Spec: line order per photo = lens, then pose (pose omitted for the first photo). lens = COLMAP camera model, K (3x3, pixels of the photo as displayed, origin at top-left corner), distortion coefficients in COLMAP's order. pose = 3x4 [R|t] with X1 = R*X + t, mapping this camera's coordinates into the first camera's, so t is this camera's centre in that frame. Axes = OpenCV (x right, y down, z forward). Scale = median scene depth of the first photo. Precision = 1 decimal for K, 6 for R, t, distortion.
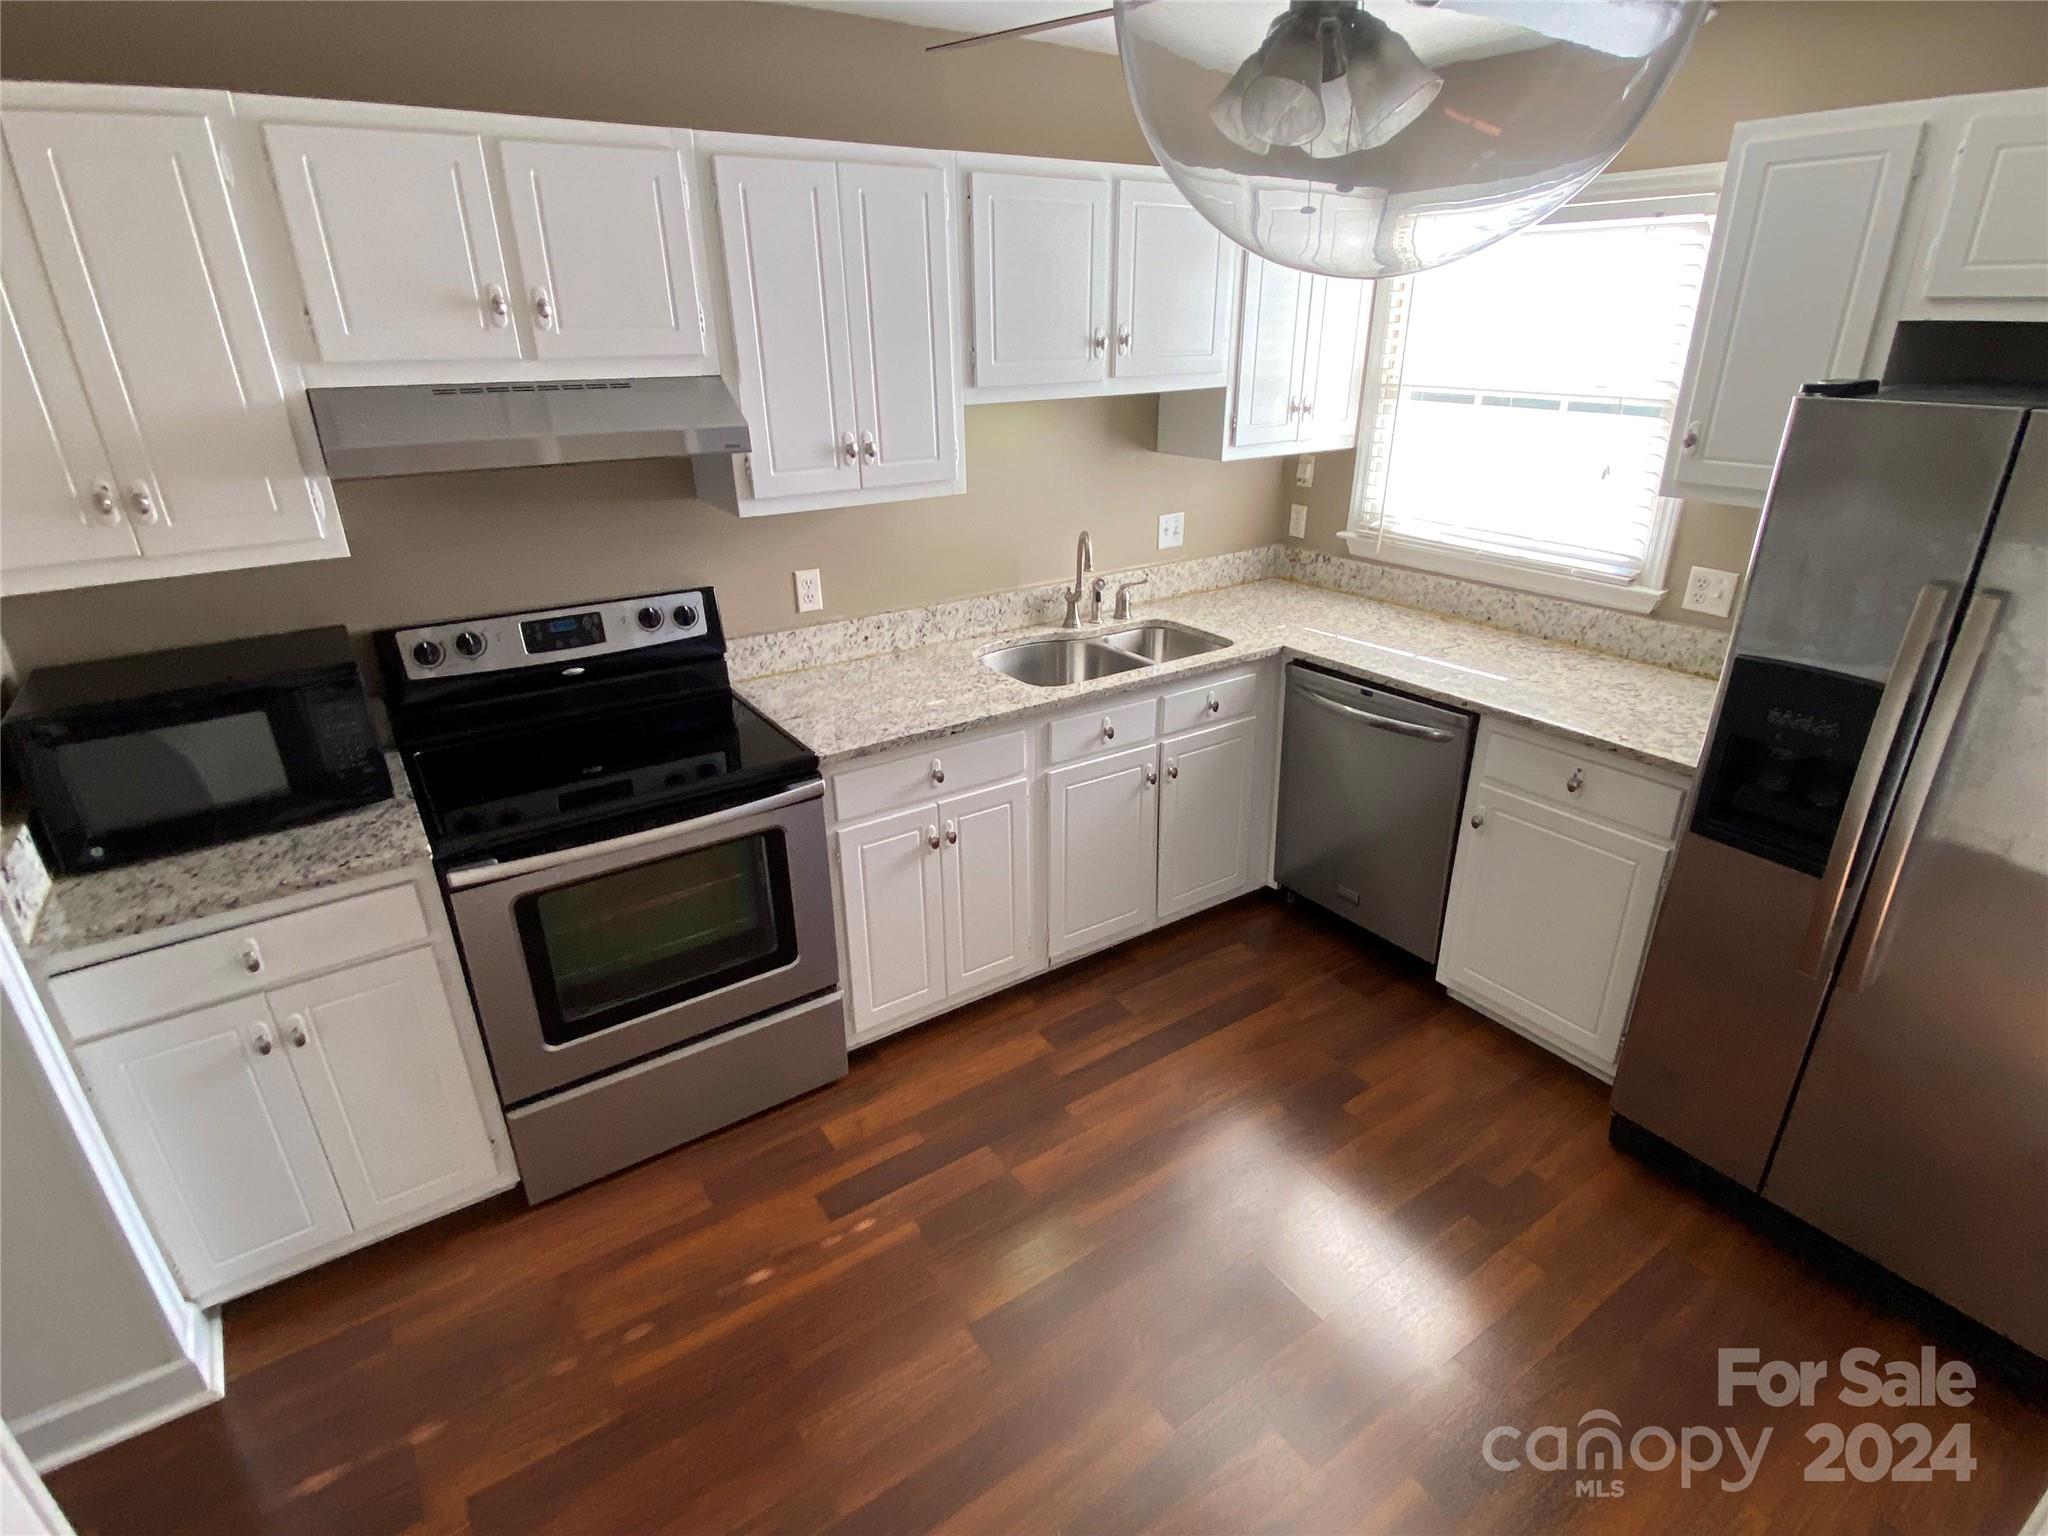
lens RADIAL K [[1029.8, 0, 1024.0], [0, 1029.8, 768.0], [0, 0, 1]] dist [-0.001486, -0.000332]
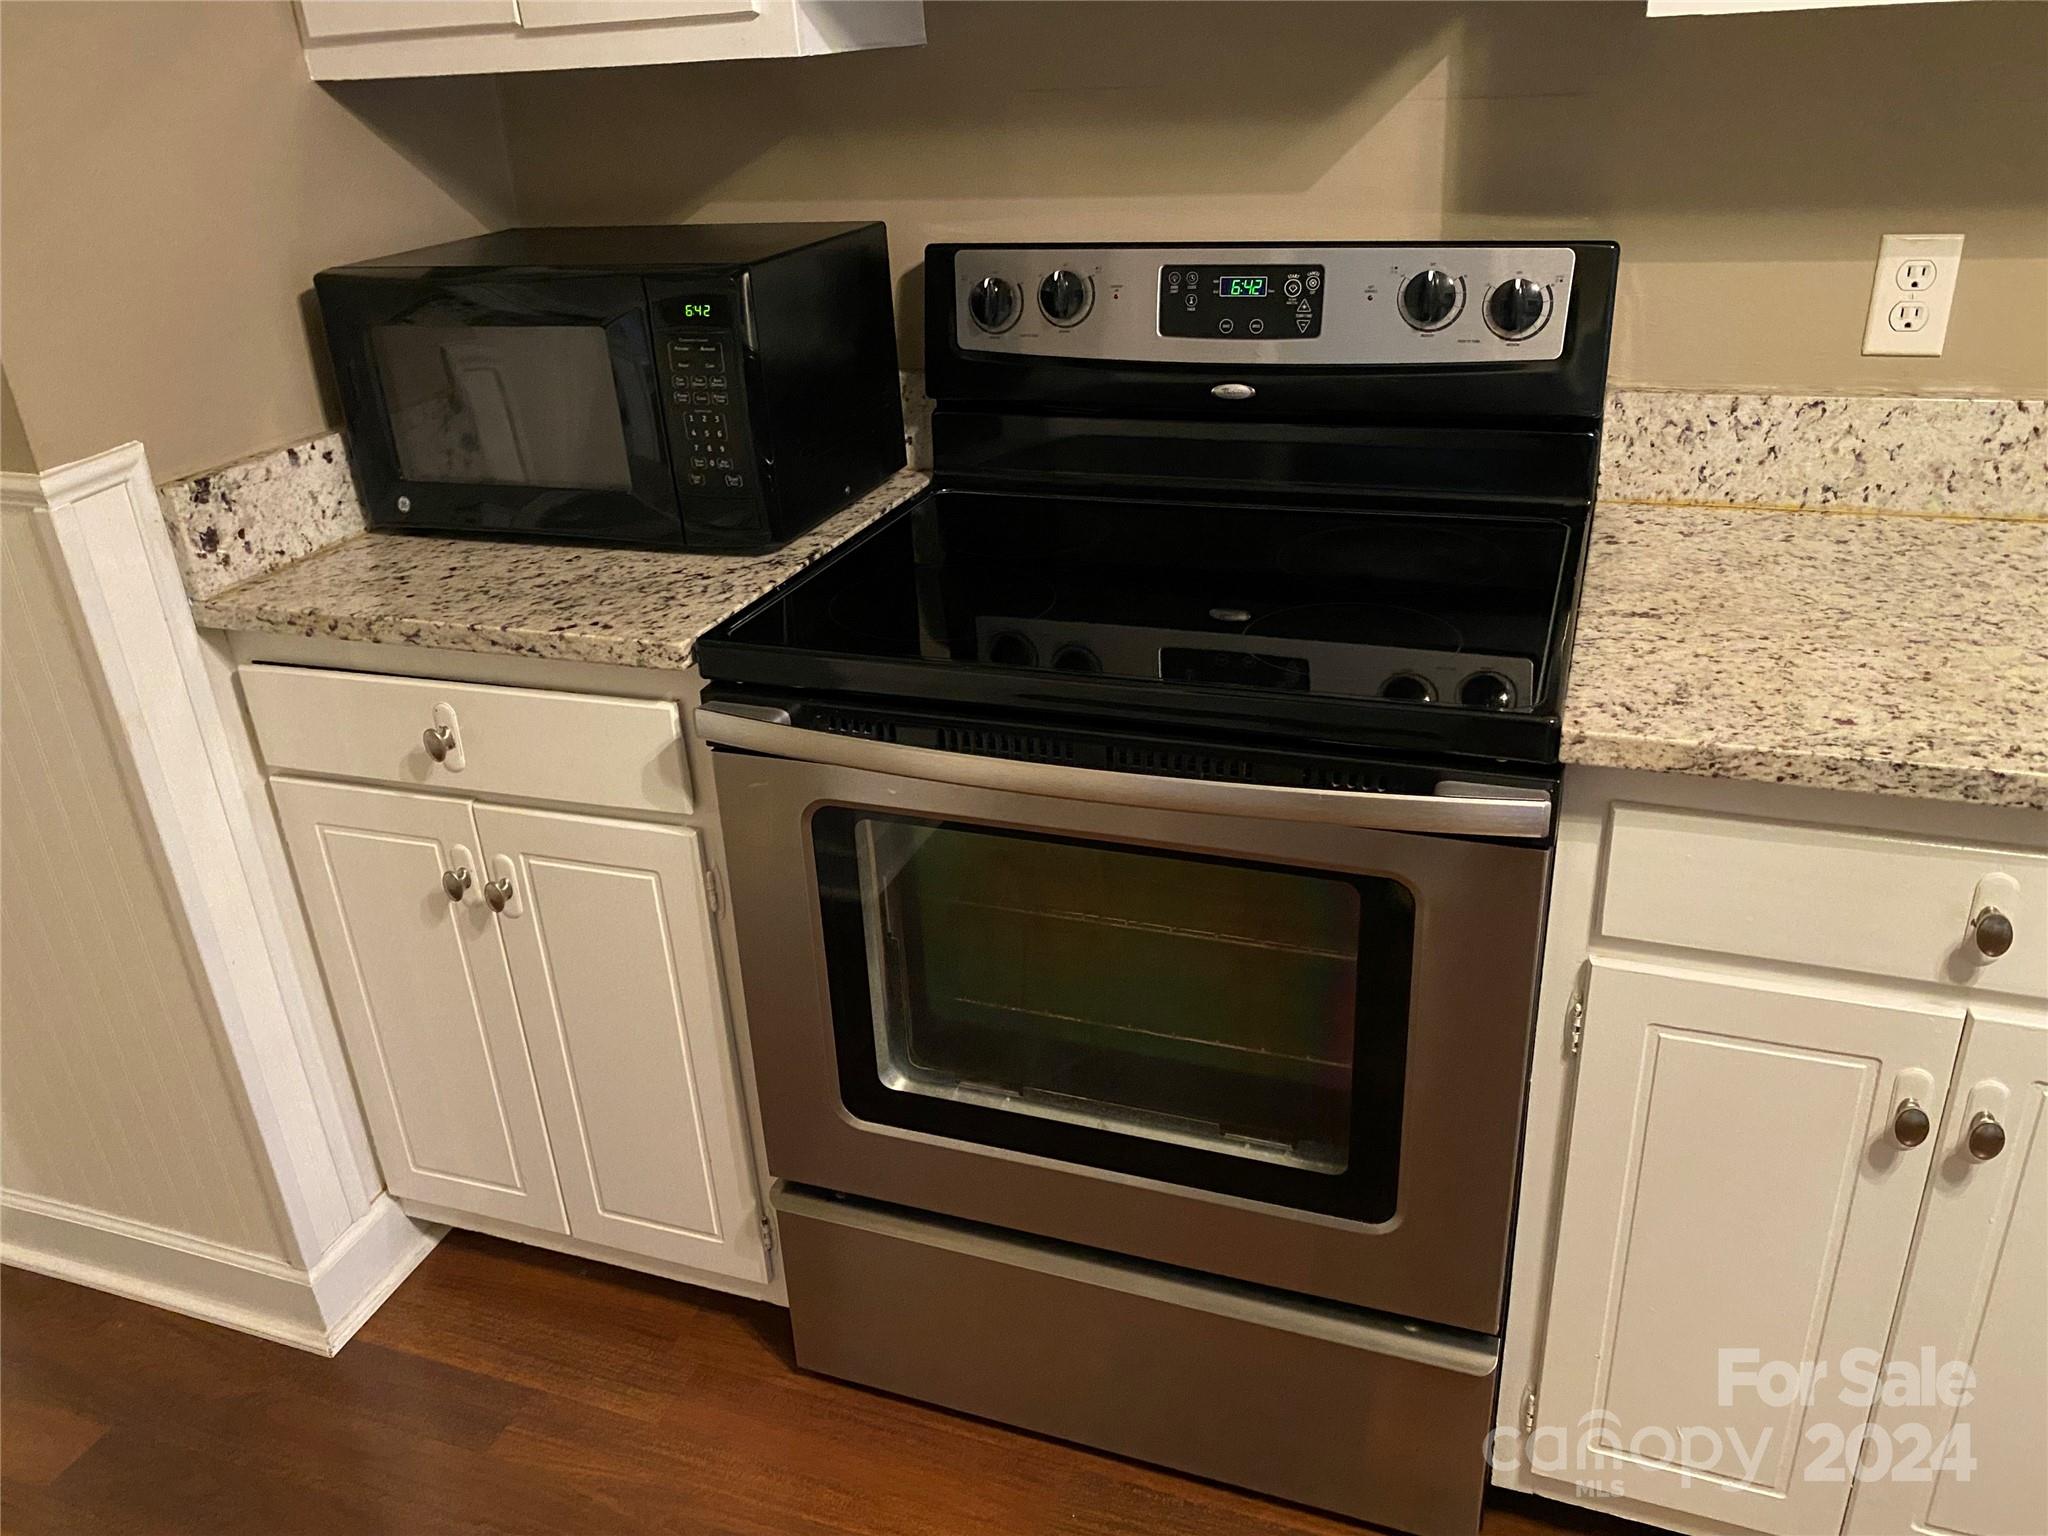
lens RADIAL K [[1548.0, 0, 1019.9], [0, 1548.0, 757.9], [0, 0, 1]] dist [0.040207, -0.038146]
pose [[0.577708, 0.327643, -0.747599, 0.084614], [-0.277167, 0.940224, 0.197882, -0.058646], [0.767745, 0.092891, 0.633987, 0.584817]]
